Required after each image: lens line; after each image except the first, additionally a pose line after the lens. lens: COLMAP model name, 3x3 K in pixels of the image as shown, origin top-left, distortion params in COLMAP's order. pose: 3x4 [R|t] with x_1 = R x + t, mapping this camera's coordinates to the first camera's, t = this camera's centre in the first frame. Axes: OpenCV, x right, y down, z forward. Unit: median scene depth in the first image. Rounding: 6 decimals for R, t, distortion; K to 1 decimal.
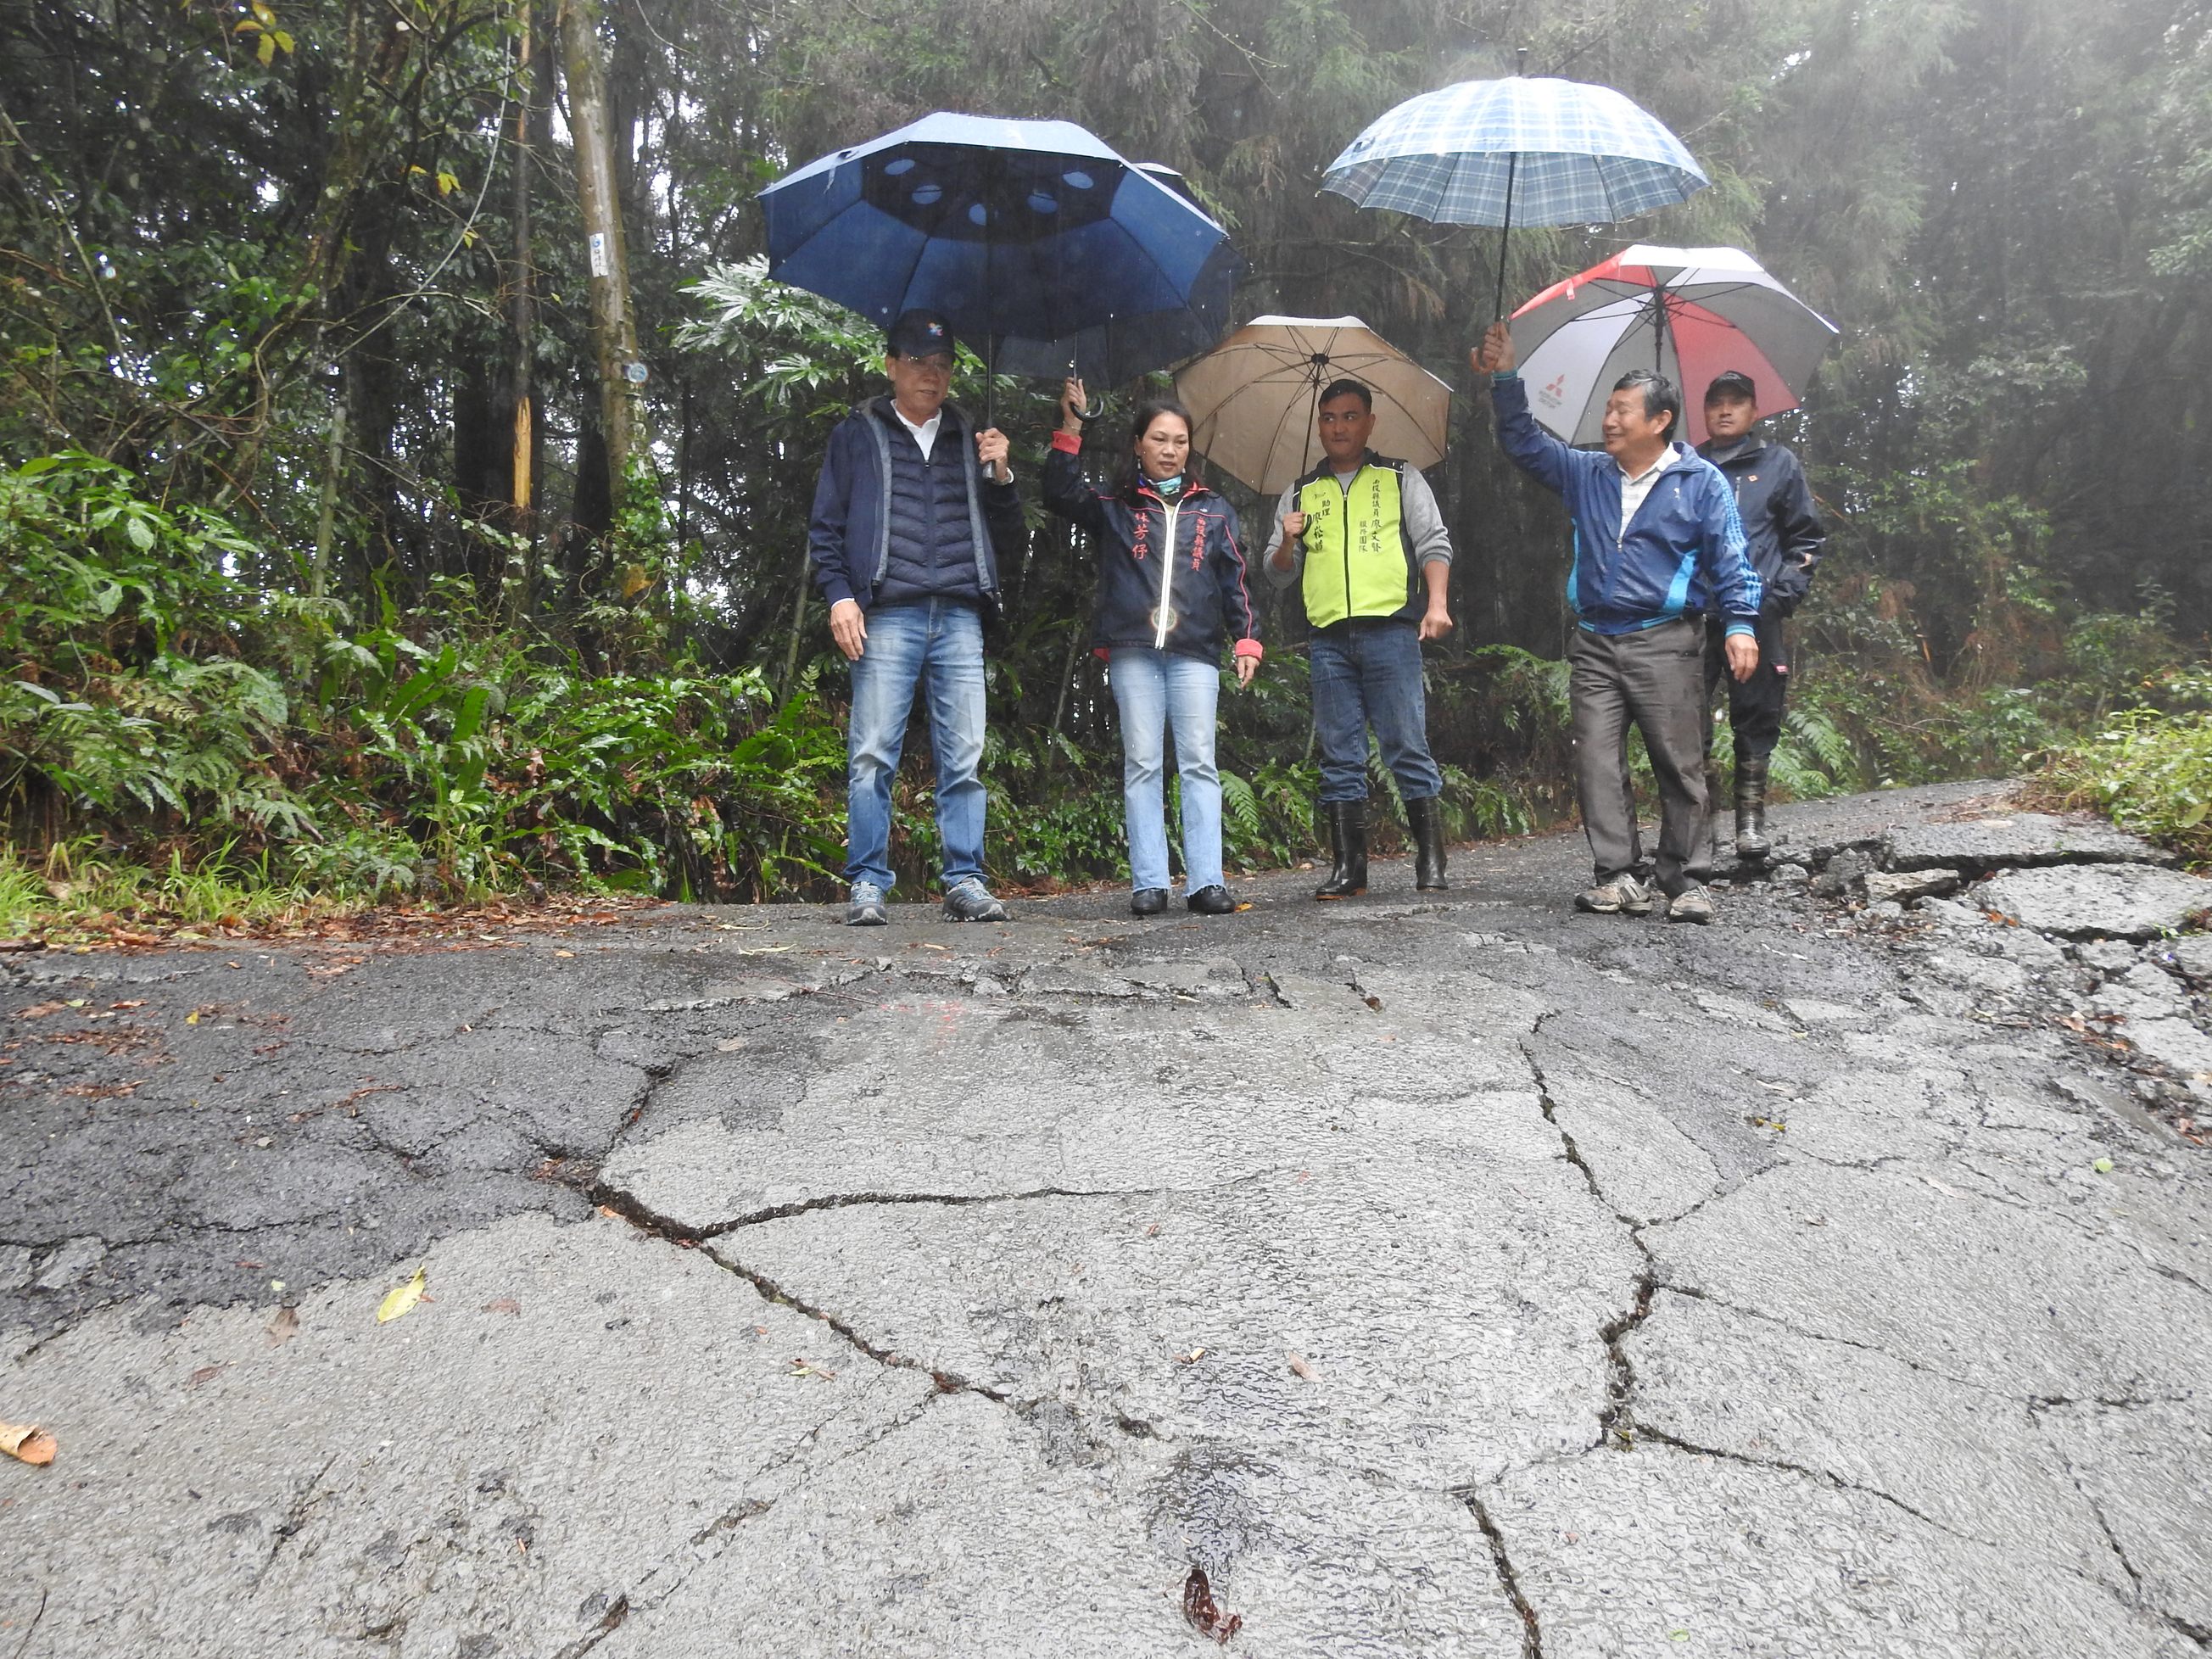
lens RADIAL K [[1575.6, 0, 1106.0], [0, 1575.6, 829.5], [0, 0, 1]] dist [-0.007331, 0.006153]
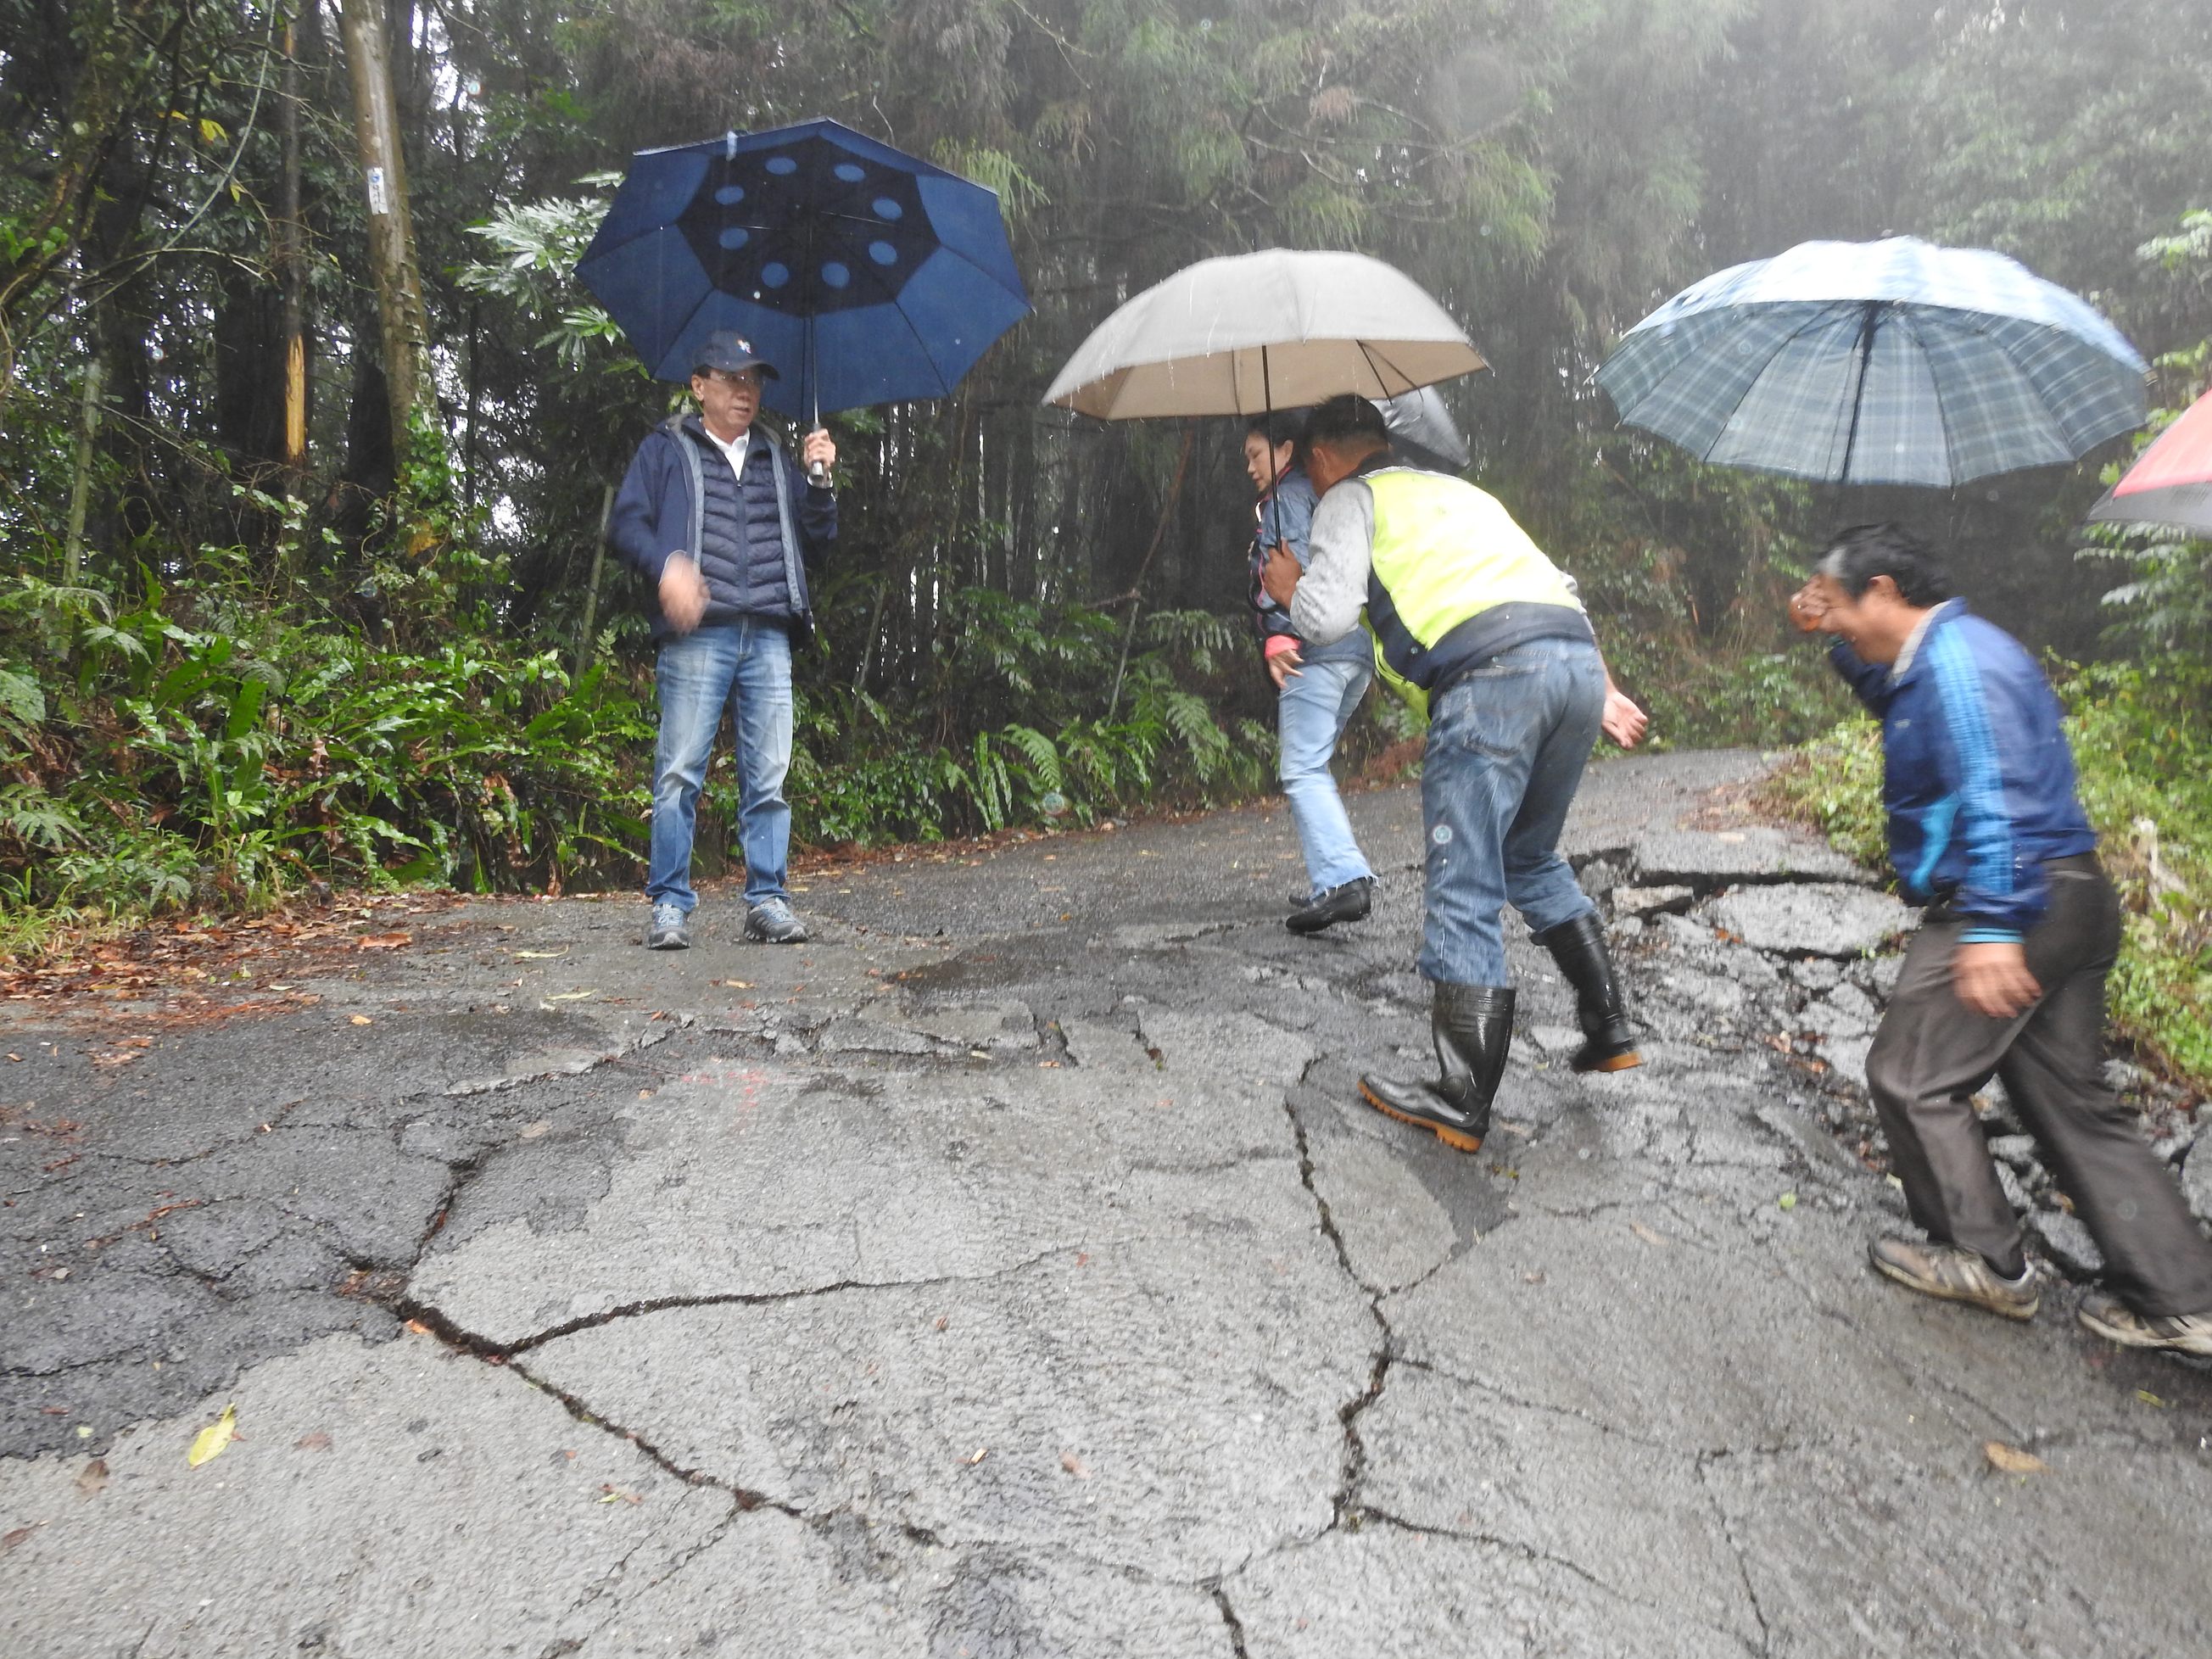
lens RADIAL K [[1575.6, 0, 1106.0], [0, 1575.6, 829.5], [0, 0, 1]] dist [-0.007331, 0.006153]
pose [[0.992568, 0.006495, 0.121519, 0.007464], [-0.012739, 0.998634, 0.050675, -0.128172], [-0.121023, -0.051846, 0.991295, -0.063241]]
